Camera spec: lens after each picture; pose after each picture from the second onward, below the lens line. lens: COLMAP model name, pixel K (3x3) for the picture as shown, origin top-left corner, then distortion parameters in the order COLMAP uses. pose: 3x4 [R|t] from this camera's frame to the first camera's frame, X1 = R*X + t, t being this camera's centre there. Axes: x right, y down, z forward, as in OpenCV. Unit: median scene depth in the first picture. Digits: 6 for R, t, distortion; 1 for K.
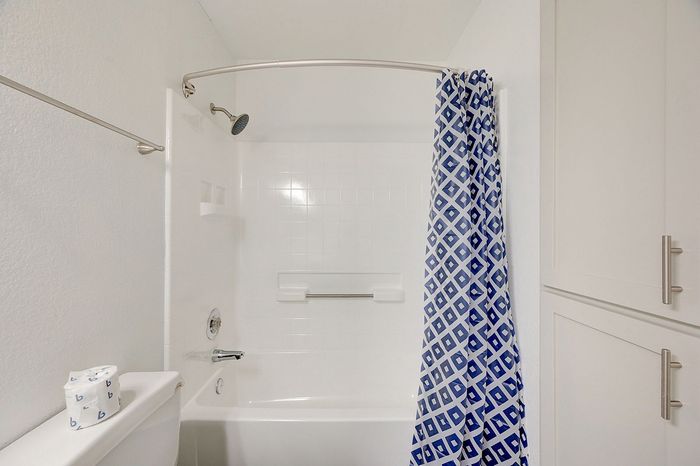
lens RADIAL K [[276.7, 0, 350.9], [0, 276.7, 228.9], [0, 0, 1]] dist [-0.006622, 0.001860]
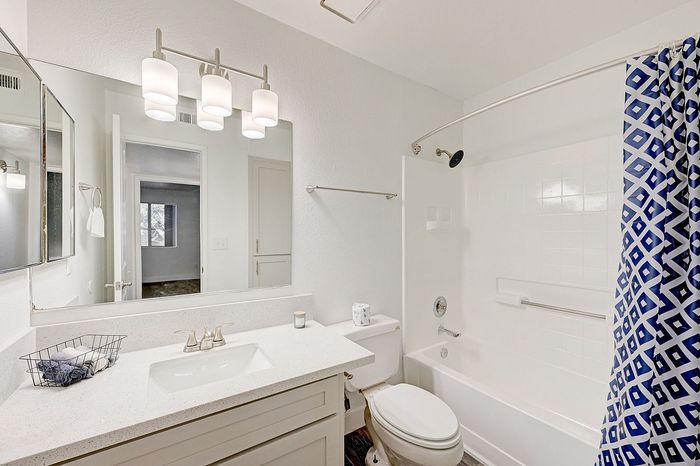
lens RADIAL K [[276.7, 0, 347.3], [0, 276.7, 236.8], [0, 0, 1]] dist [-0.006622, 0.001860]
pose [[0.550725, 0.002709, -0.834682, 0.535083], [0.010569, 0.999892, 0.010219, -0.038162], [0.834620, -0.014449, 0.550637, -0.205005]]
